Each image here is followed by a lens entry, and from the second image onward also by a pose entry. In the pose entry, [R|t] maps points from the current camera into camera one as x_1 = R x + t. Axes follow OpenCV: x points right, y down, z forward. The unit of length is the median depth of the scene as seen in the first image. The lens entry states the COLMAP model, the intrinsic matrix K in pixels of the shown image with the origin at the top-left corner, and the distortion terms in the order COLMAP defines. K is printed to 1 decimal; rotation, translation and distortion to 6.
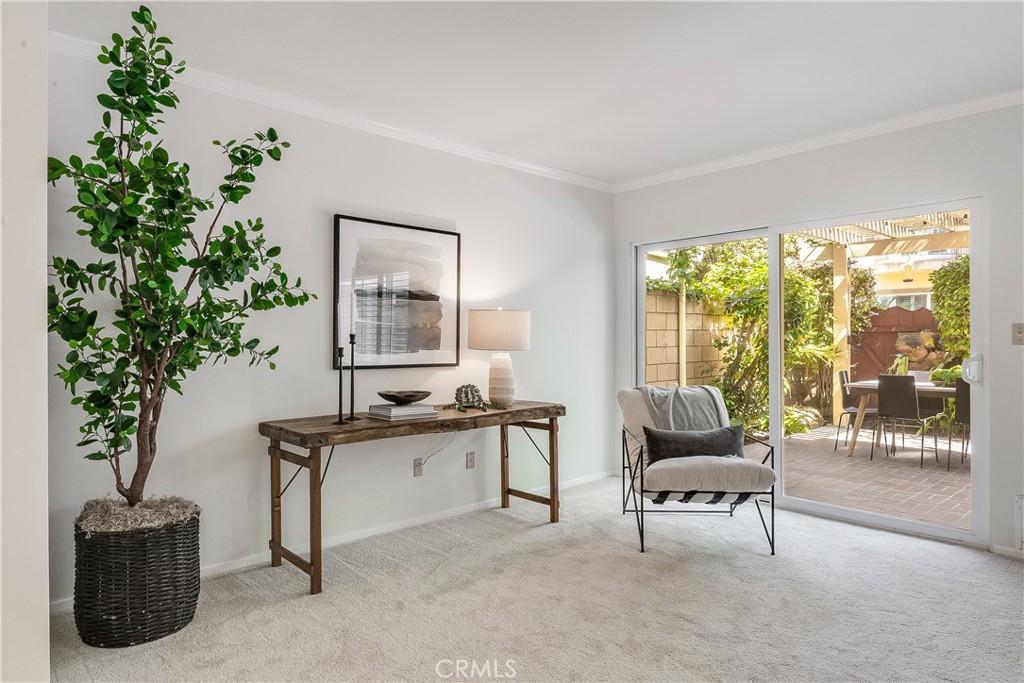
lens RADIAL K [[627.5, 0, 512.2], [0, 627.5, 339.1], [0, 0, 1]] dist [-0.000855, -0.002868]
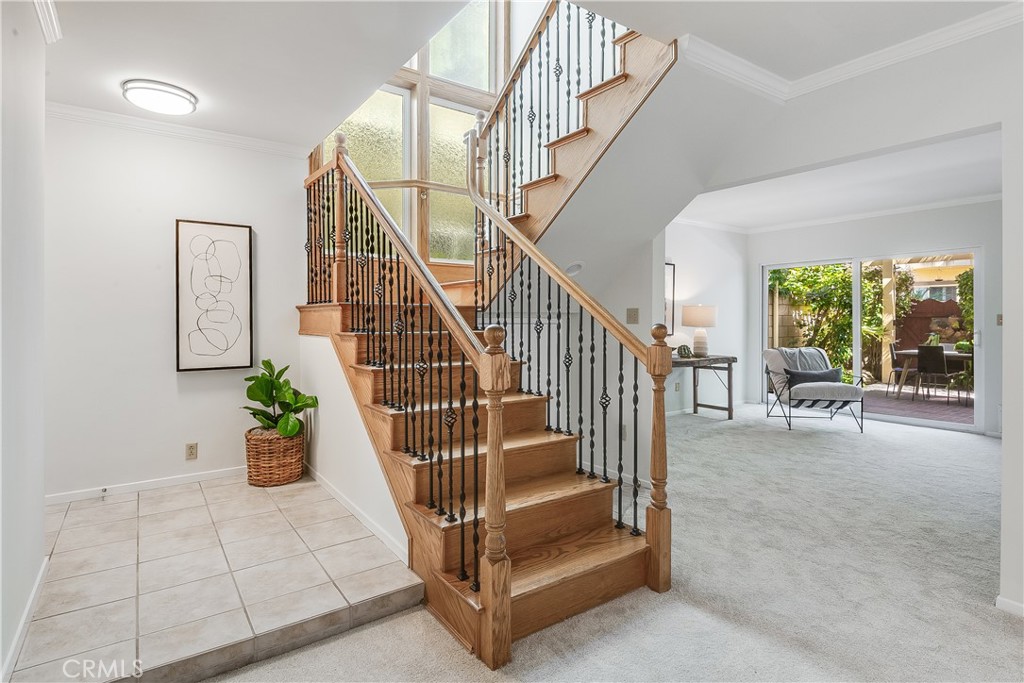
lens RADIAL K [[508.7, 0, 511.1], [0, 508.7, 316.0], [0, 0, 1]] dist [-0.017900, -0.005216]
pose [[0.989283, 0.004936, -0.145929, -0.350229], [-0.006154, 0.999950, -0.007902, 0.000822], [0.145883, 0.008715, 0.989264, -0.566744]]
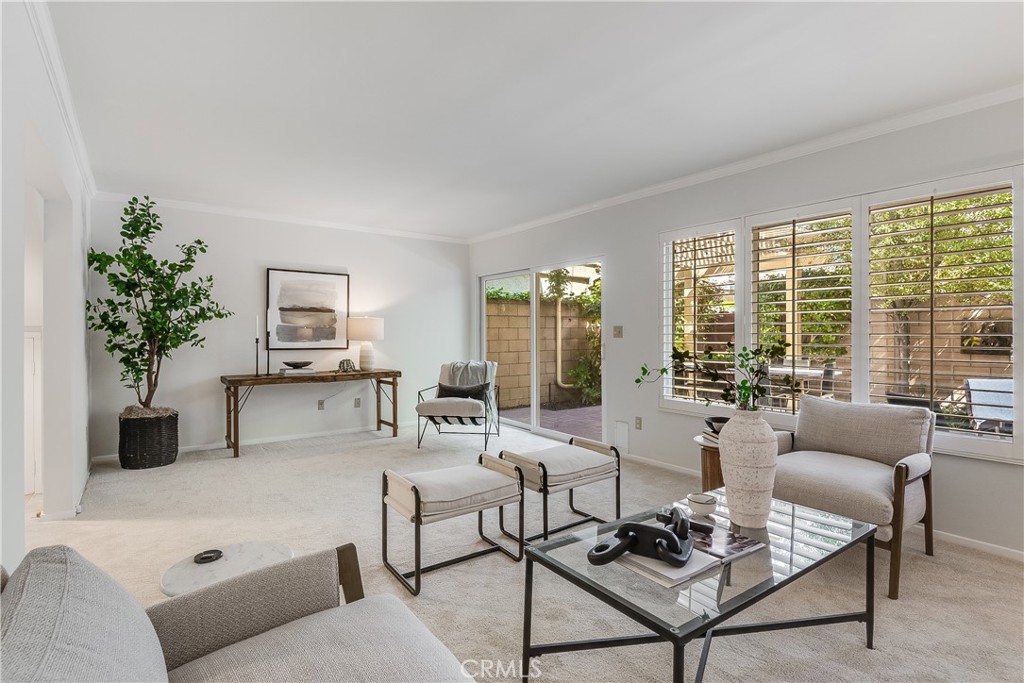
lens RADIAL K [[508.7, 0, 508.6], [0, 508.7, 332.8], [0, 0, 1]] dist [-0.017900, -0.005216]
pose [[0.995979, 0.001316, -0.089577, 0.506975], [-0.001451, 0.999998, -0.001446, -0.001974], [0.089575, 0.001570, 0.995979, -0.398349]]
